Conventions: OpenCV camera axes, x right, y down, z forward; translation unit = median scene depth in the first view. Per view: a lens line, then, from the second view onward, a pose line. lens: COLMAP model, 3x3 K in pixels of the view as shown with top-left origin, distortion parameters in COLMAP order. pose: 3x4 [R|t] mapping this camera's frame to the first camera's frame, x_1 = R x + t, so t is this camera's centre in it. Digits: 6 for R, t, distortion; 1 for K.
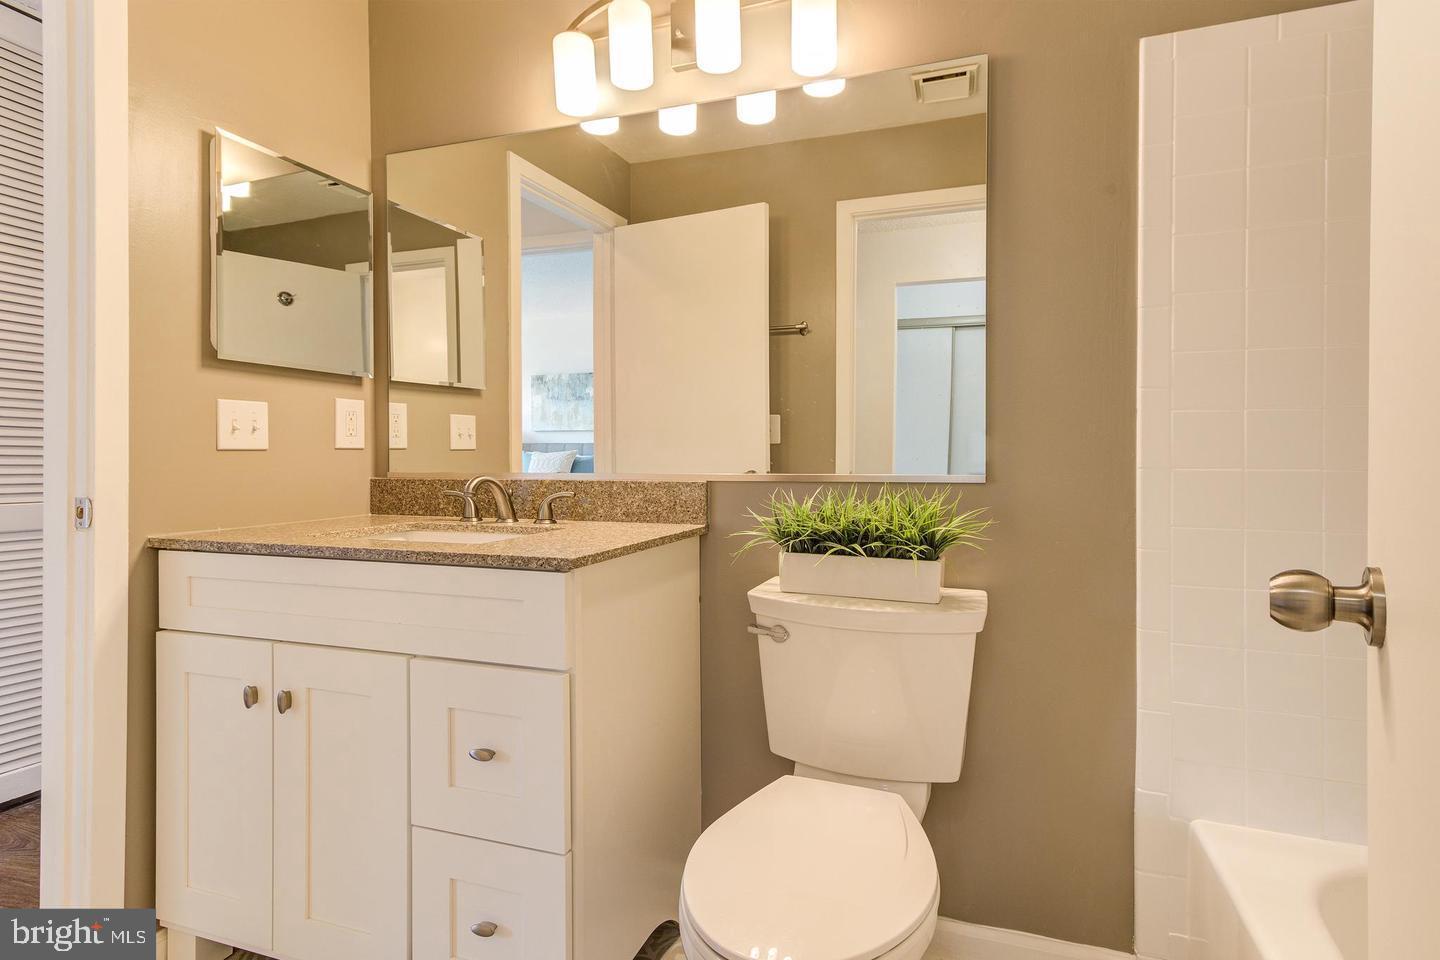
lens RADIAL K [[717.1, 0, 713.1], [0, 717.1, 476.6], [0, 0, 1]] dist [0.009146, 0.002497]
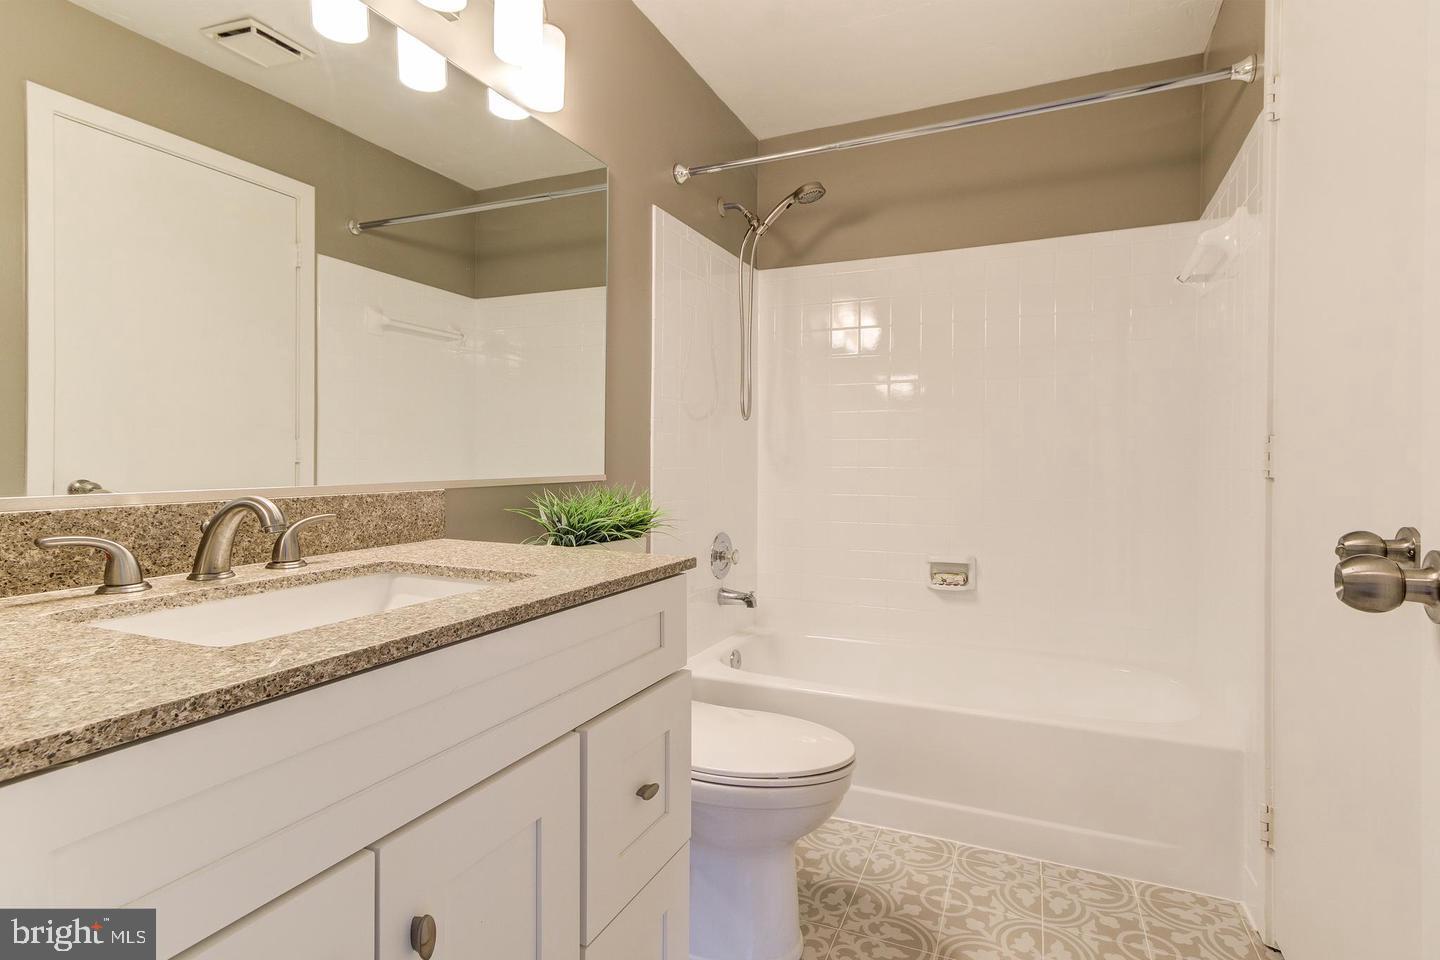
lens RADIAL K [[717.1, 0, 716.0], [0, 717.1, 472.3], [0, 0, 1]] dist [0.009146, 0.002497]
pose [[0.111340, -0.018545, 0.993609, -0.946527], [0.025623, 0.999547, 0.015784, -0.021791], [-0.993452, 0.023702, 0.111764, 0.633790]]
